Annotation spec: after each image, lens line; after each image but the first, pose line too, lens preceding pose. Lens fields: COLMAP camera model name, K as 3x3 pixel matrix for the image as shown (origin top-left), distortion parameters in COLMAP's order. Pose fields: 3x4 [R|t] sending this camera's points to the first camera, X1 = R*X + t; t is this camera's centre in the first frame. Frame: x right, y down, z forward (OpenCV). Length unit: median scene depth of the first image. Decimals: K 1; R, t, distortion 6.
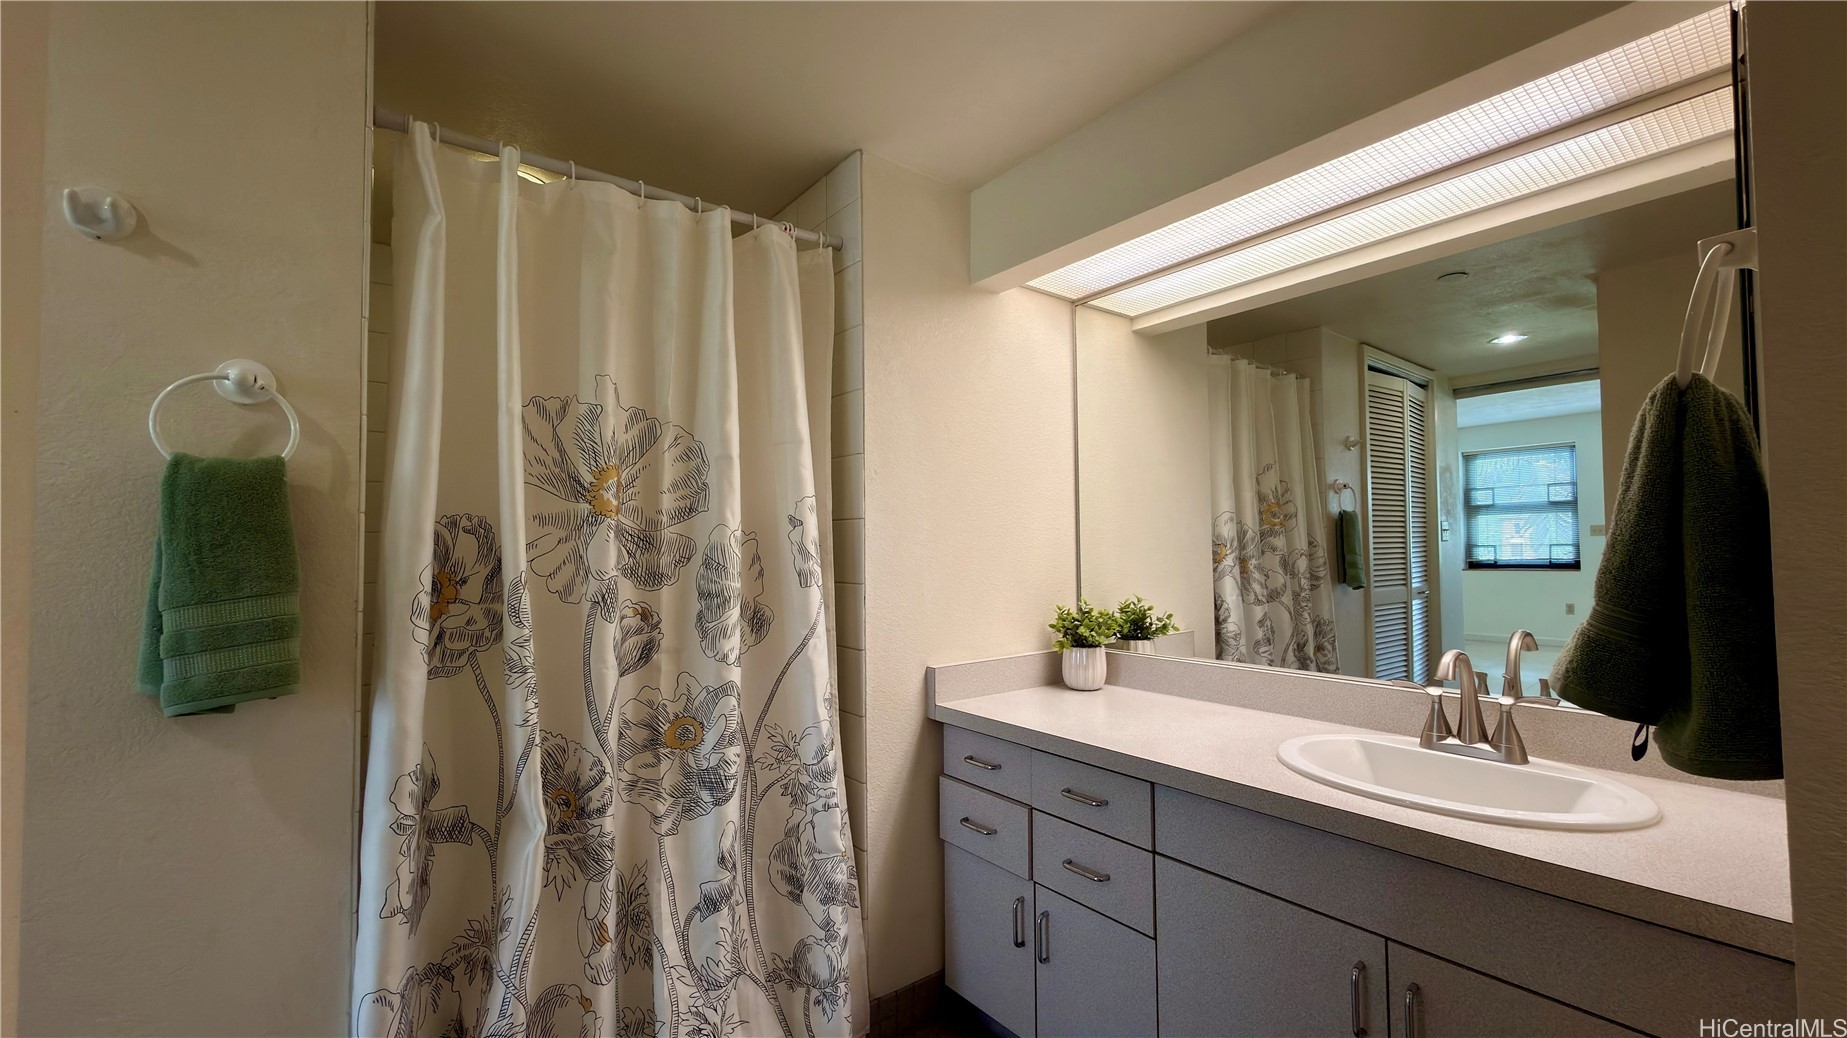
lens RADIAL K [[737.1, 0, 929.9], [0, 737.1, 526.4], [0, 0, 1]] dist [0.000968, -0.000205]
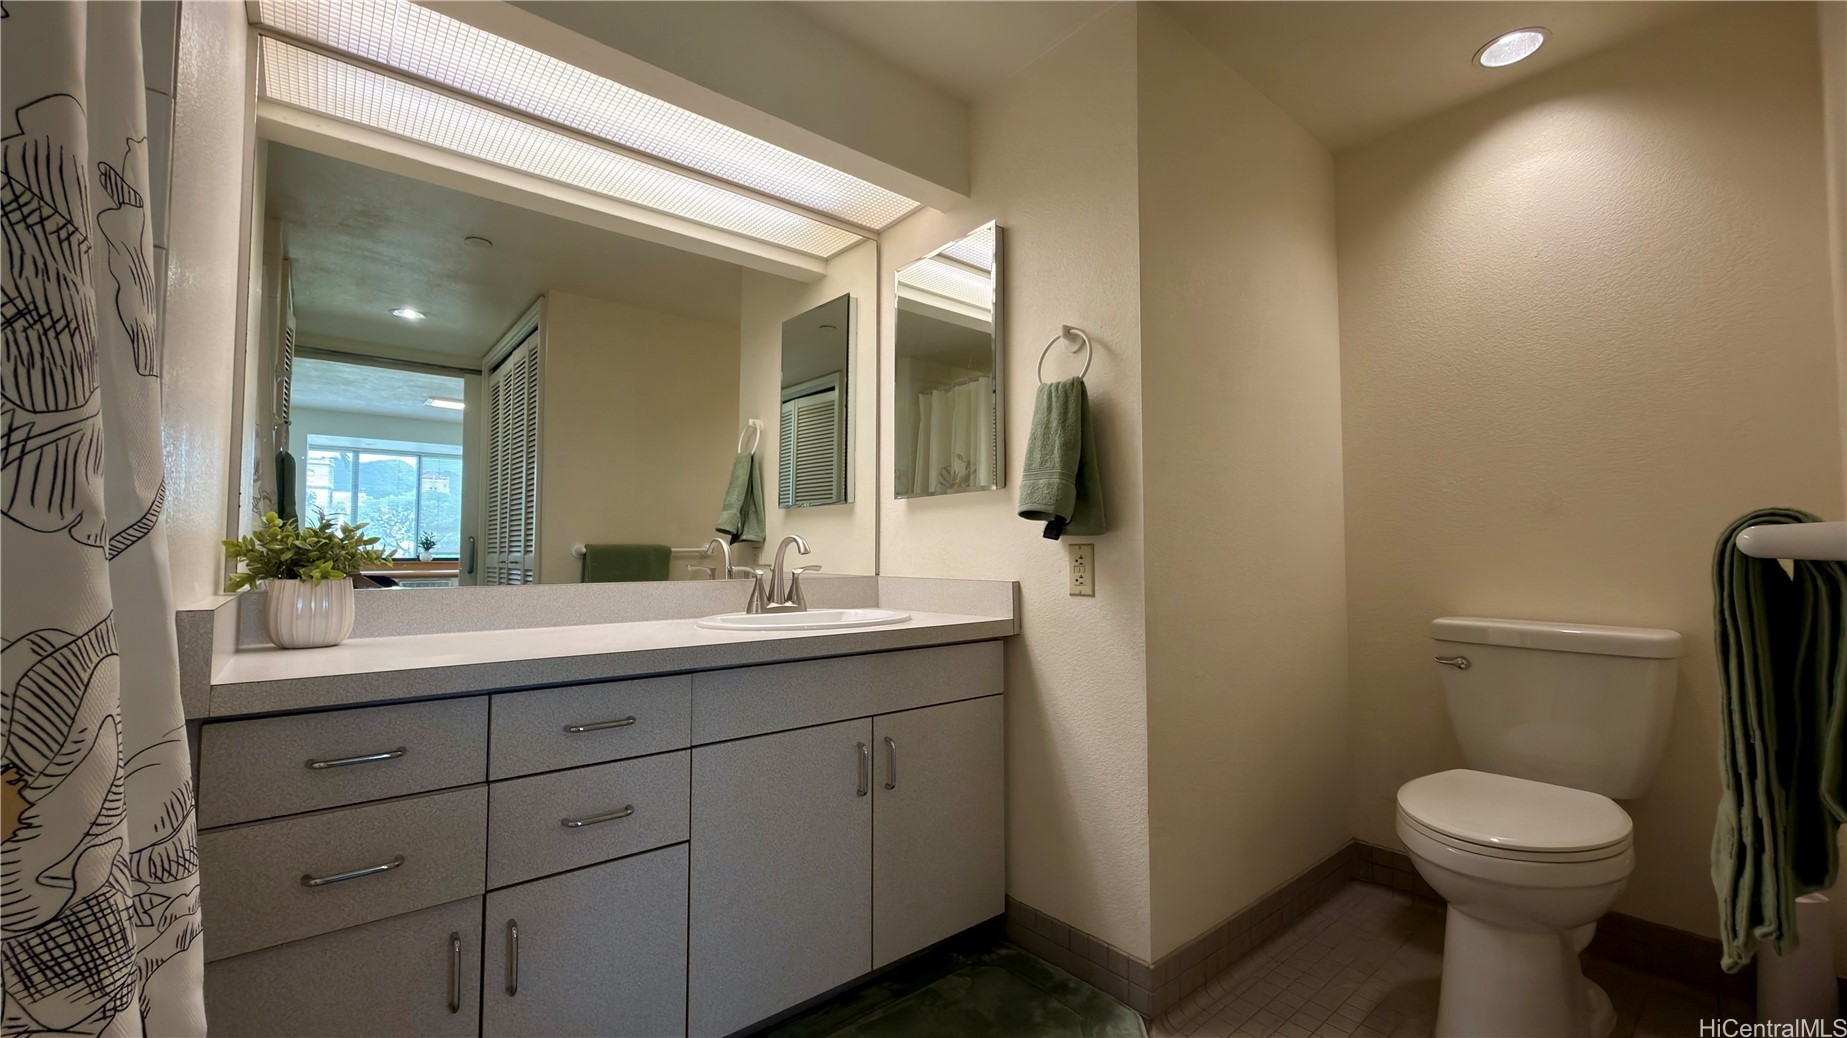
lens RADIAL K [[737.1, 0, 929.9], [0, 737.1, 526.4], [0, 0, 1]] dist [0.000968, -0.000205]
pose [[-0.045415, 0.056504, 0.997369, -0.655076], [-0.032589, 0.997784, -0.058012, 0.198319], [-0.998436, -0.035138, -0.043473, 0.726792]]
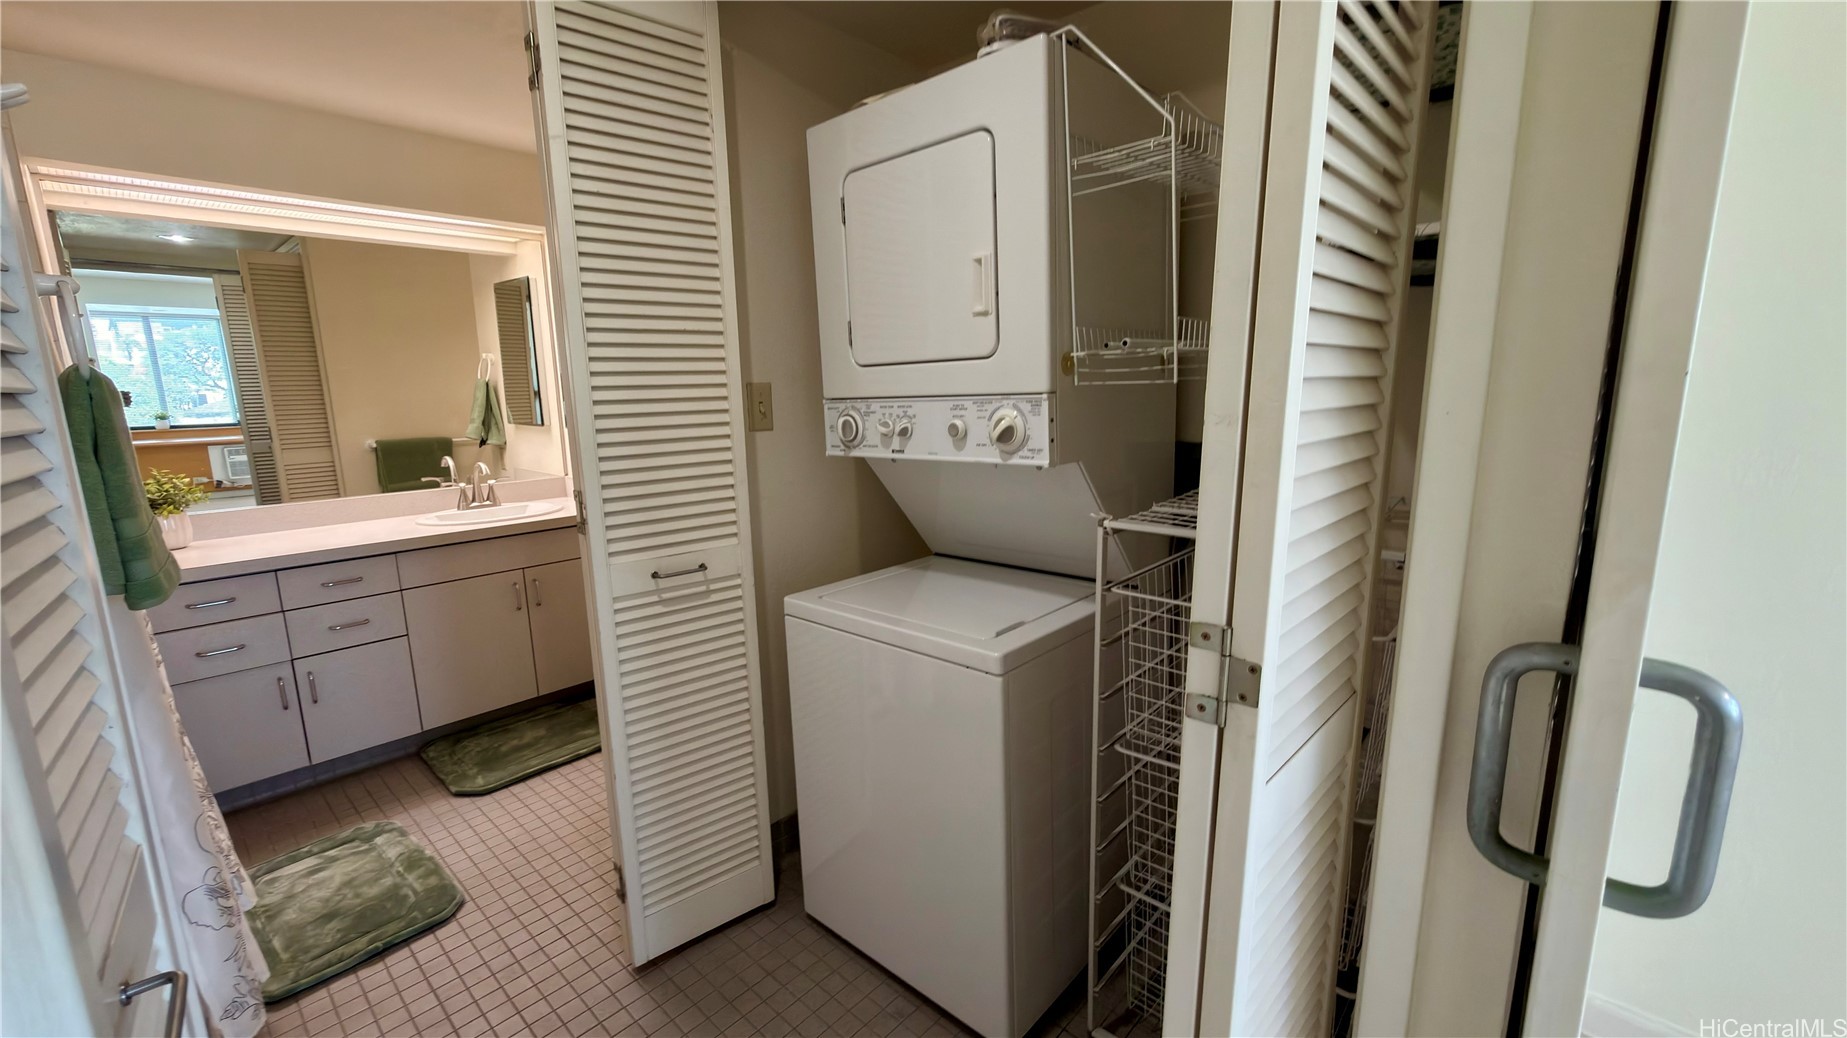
lens RADIAL K [[737.1, 0, 929.9], [0, 737.1, 526.4], [0, 0, 1]] dist [0.000968, -0.000205]
pose [[-0.179032, -0.168266, 0.969347, -1.647702], [-0.018710, 0.985670, 0.167644, -0.047427], [-0.983665, 0.011878, -0.179615, 0.034074]]
